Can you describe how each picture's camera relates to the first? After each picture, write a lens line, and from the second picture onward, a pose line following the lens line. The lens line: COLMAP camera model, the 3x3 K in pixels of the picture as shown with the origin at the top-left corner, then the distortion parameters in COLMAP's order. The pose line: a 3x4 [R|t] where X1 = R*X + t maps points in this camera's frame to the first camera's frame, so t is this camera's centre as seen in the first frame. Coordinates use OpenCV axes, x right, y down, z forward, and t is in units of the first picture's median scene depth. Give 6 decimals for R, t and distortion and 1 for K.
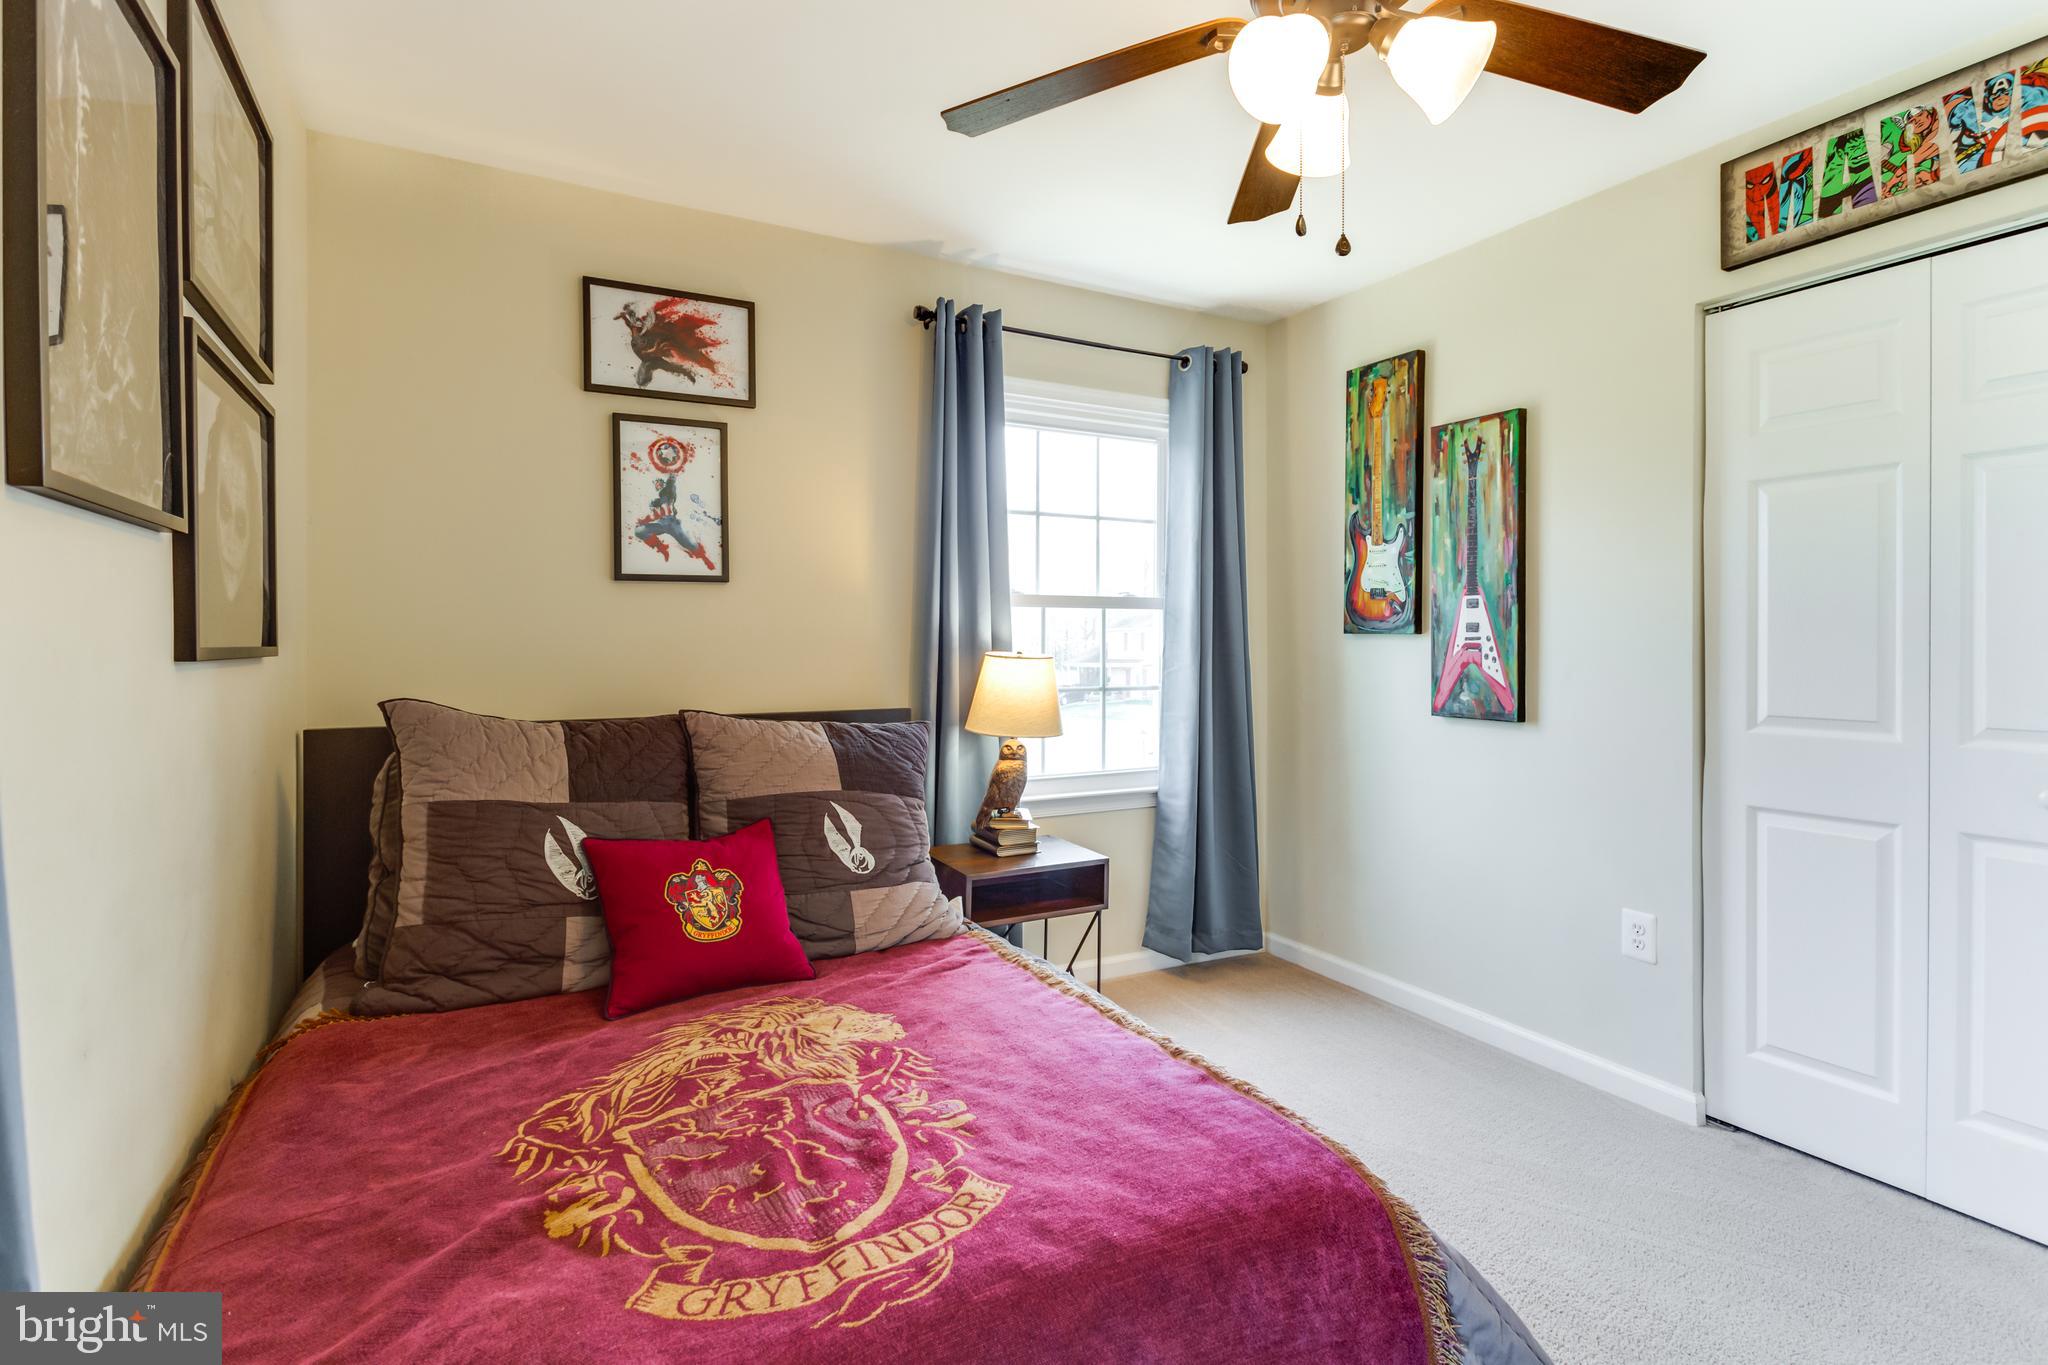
lens RADIAL K [[986.2, 0, 1020.1], [0, 986.2, 657.9], [0, 0, 1]] dist [0.000300, -0.000033]
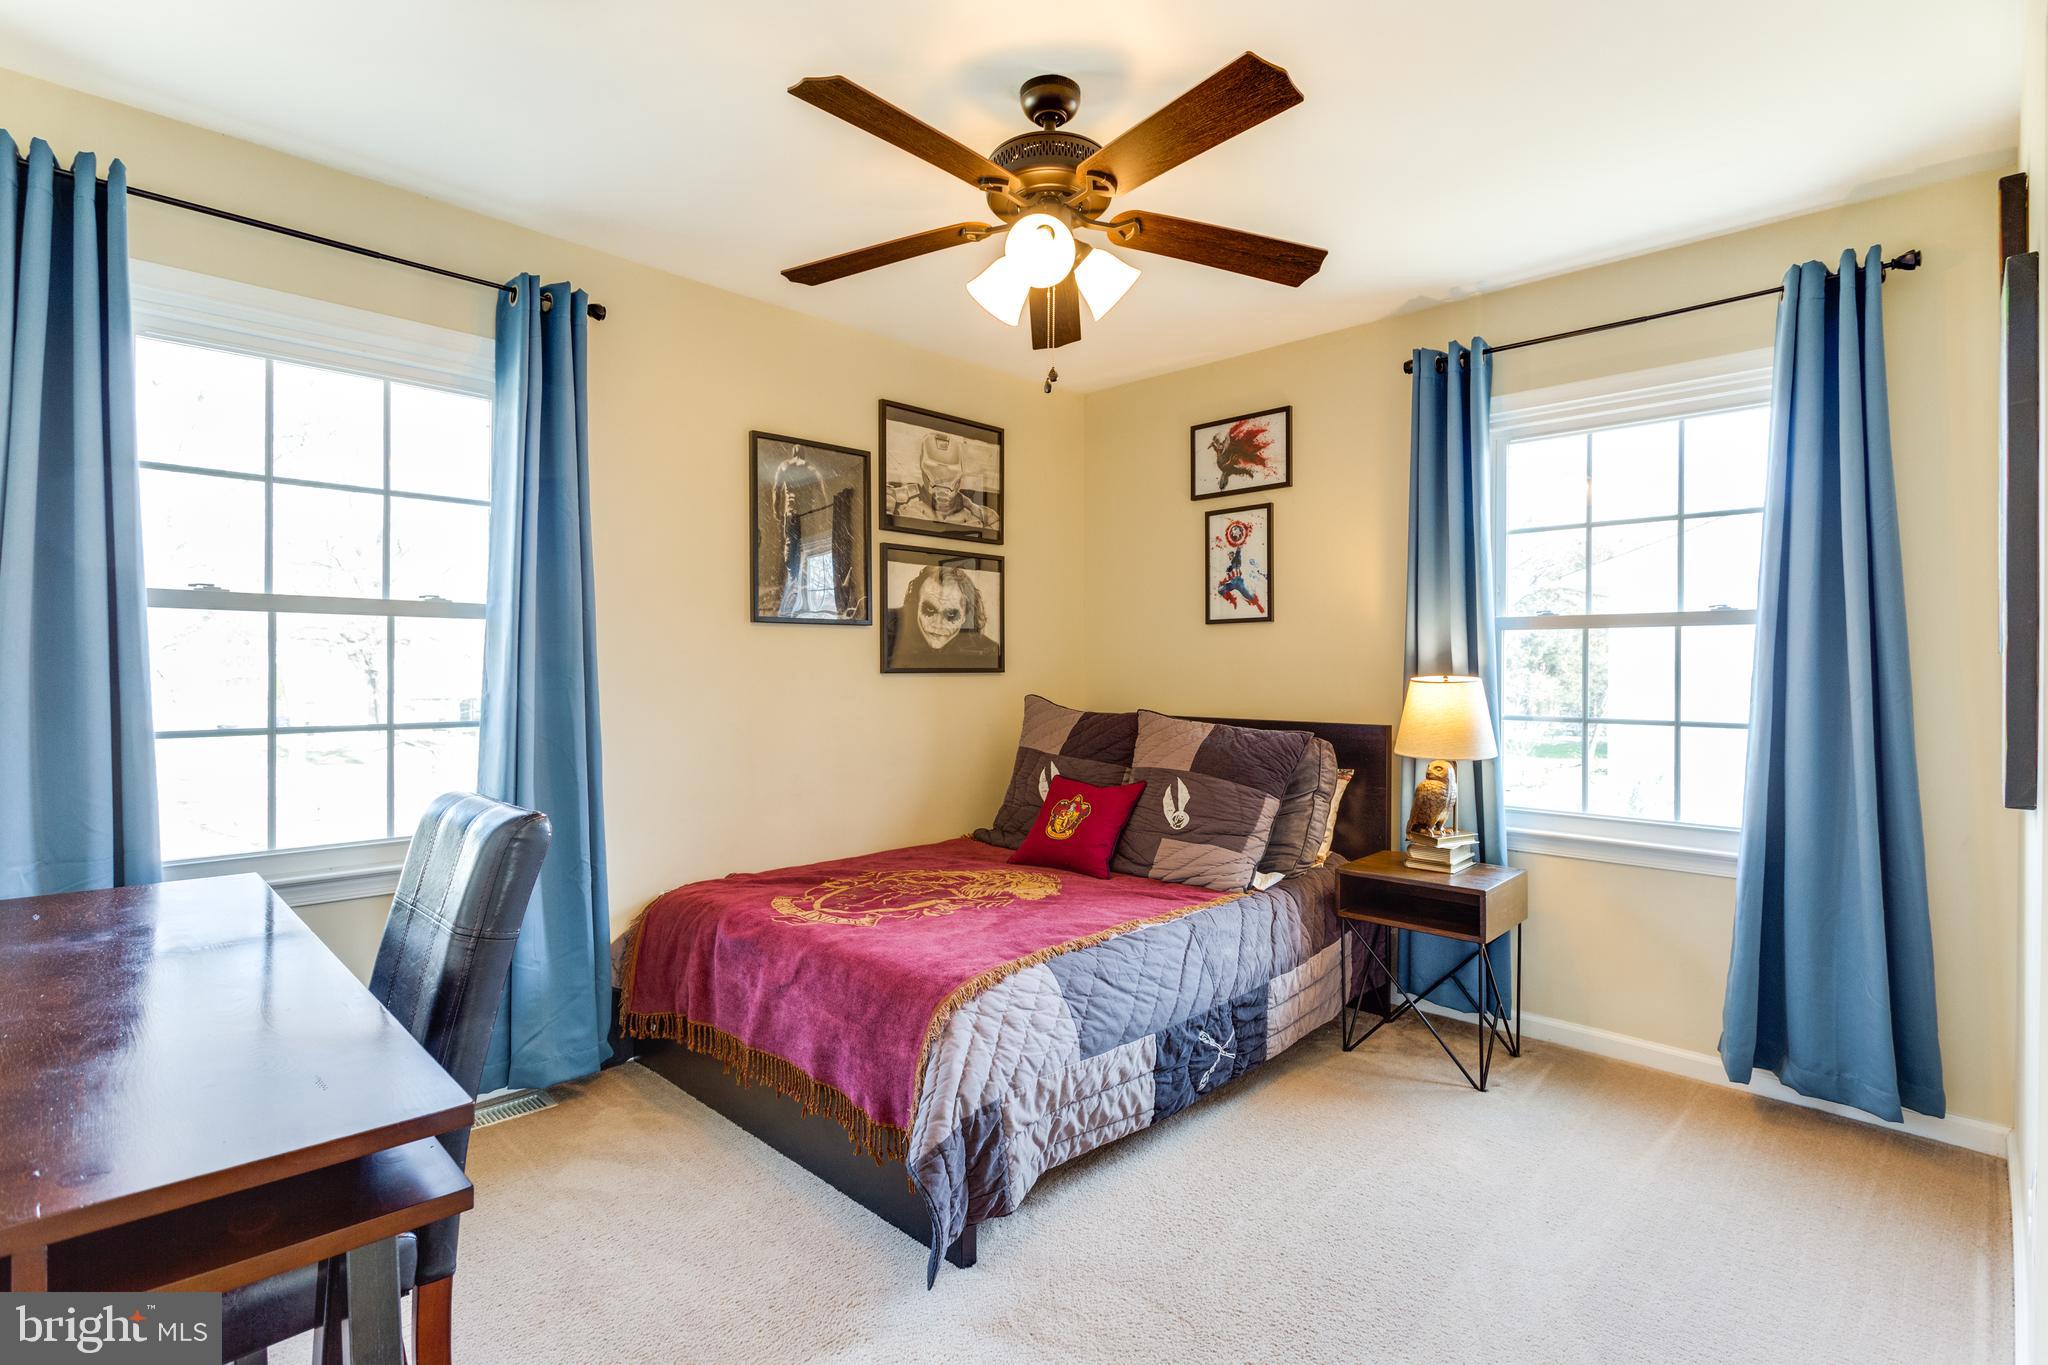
lens RADIAL K [[988.2, 0, 1024.0], [0, 988.2, 682.5], [0, 0, 1]] dist [-0.002943, -0.000713]
pose [[0.296836, 0.016449, -0.954787, 0.910301], [-0.017473, 0.999778, 0.011792, -0.004272], [0.954769, 0.013183, 0.297057, 0.293413]]
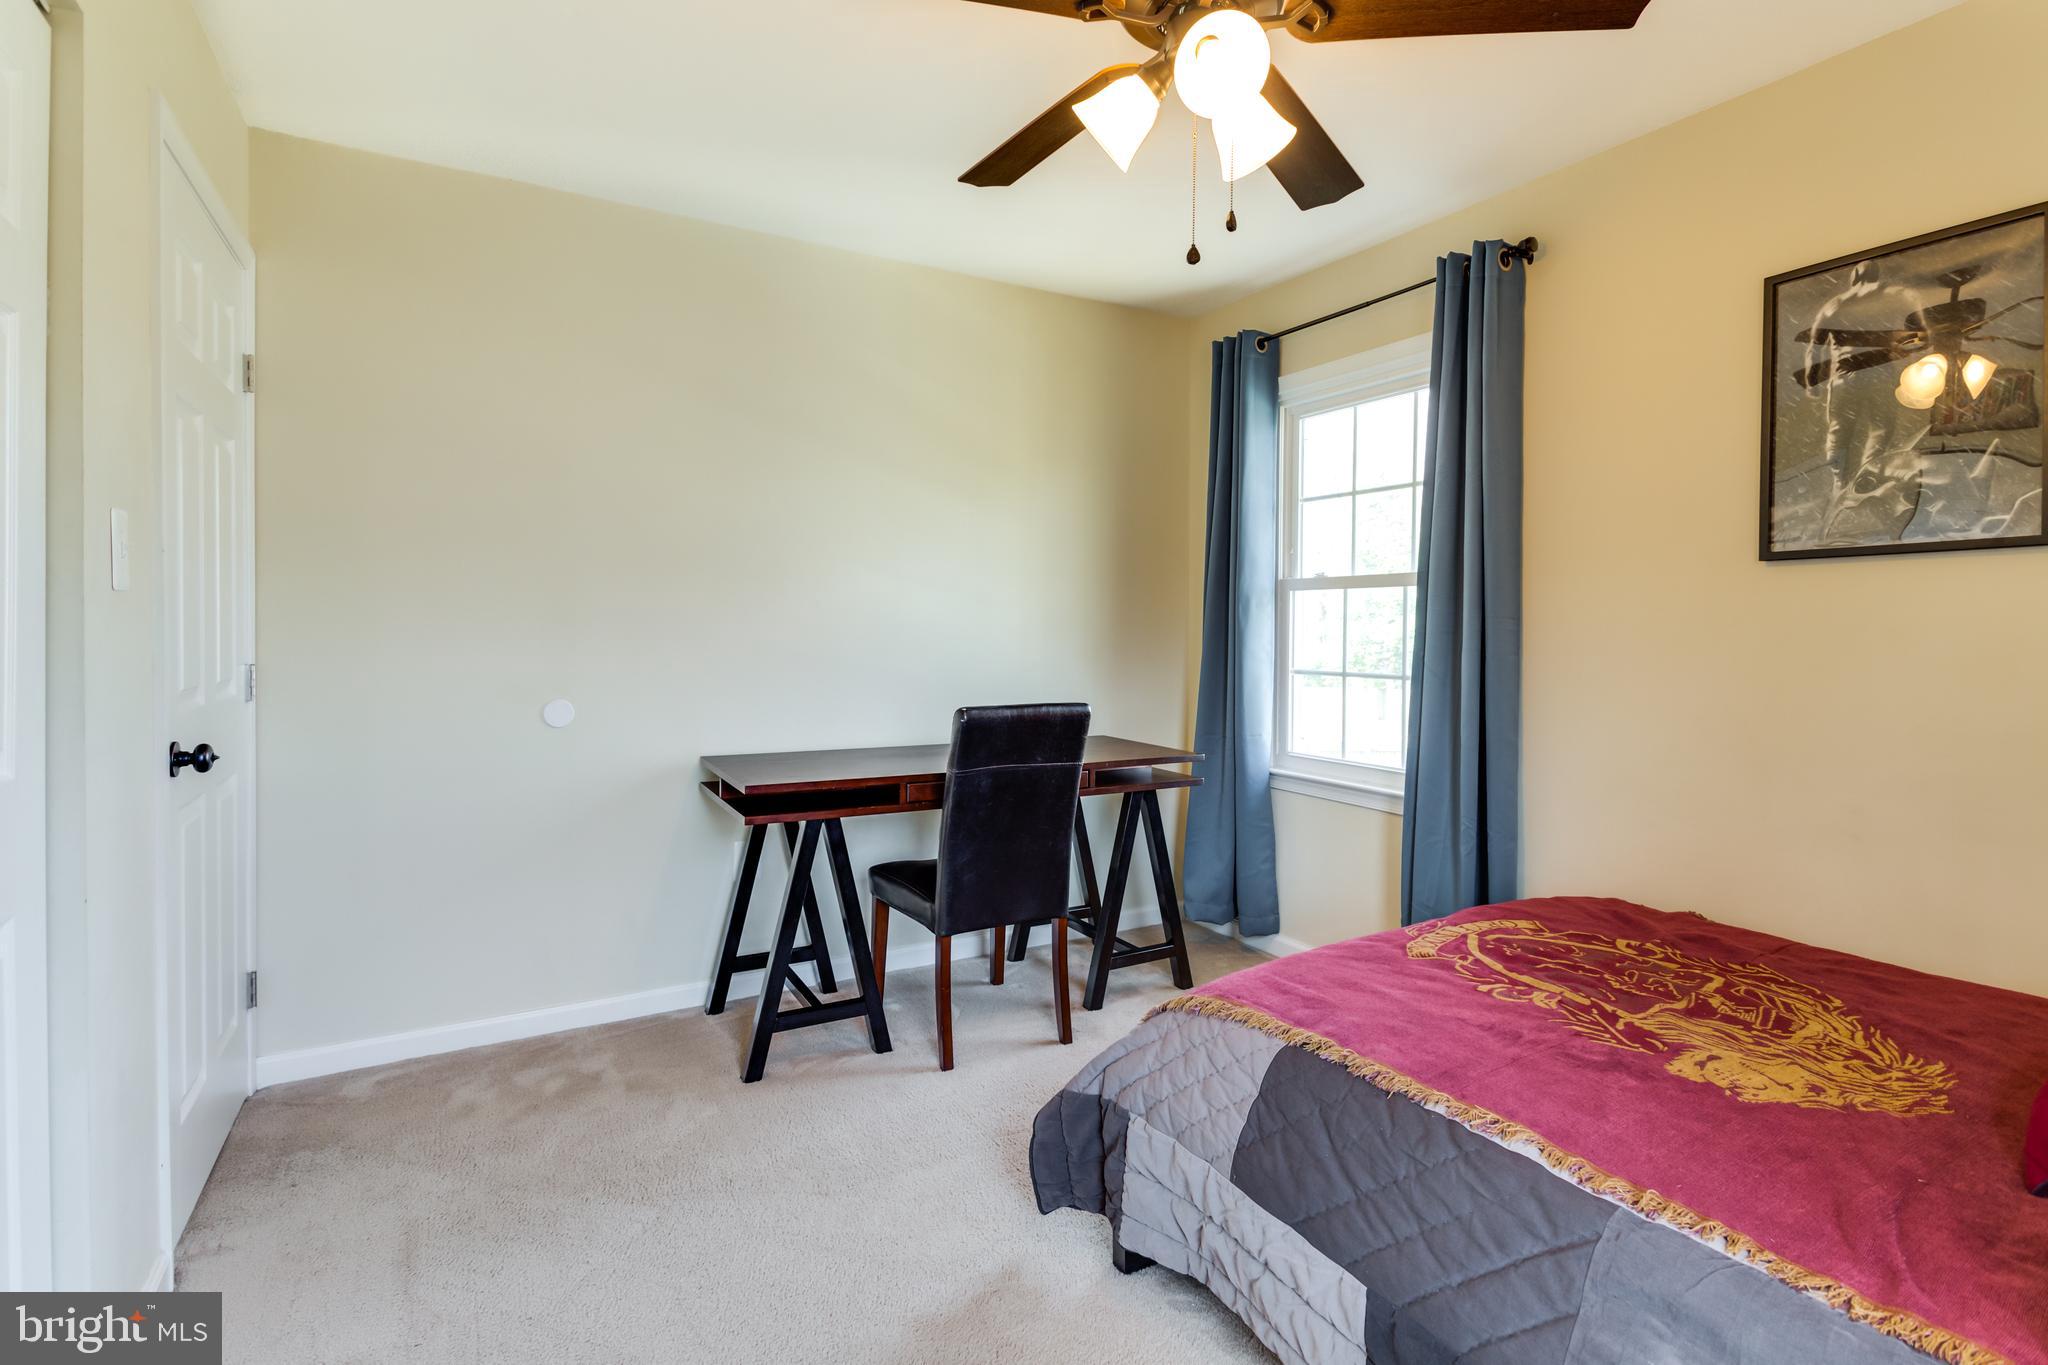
lens RADIAL K [[985.4, 0, 1023.5], [0, 985.4, 640.9], [0, 0, 1]] dist [-0.001298, -0.000335]
pose [[-0.999644, -0.003329, -0.026477, 0.293781], [-0.004027, 0.999645, 0.026330, -0.010965], [0.026380, 0.026427, -0.999303, 1.133797]]
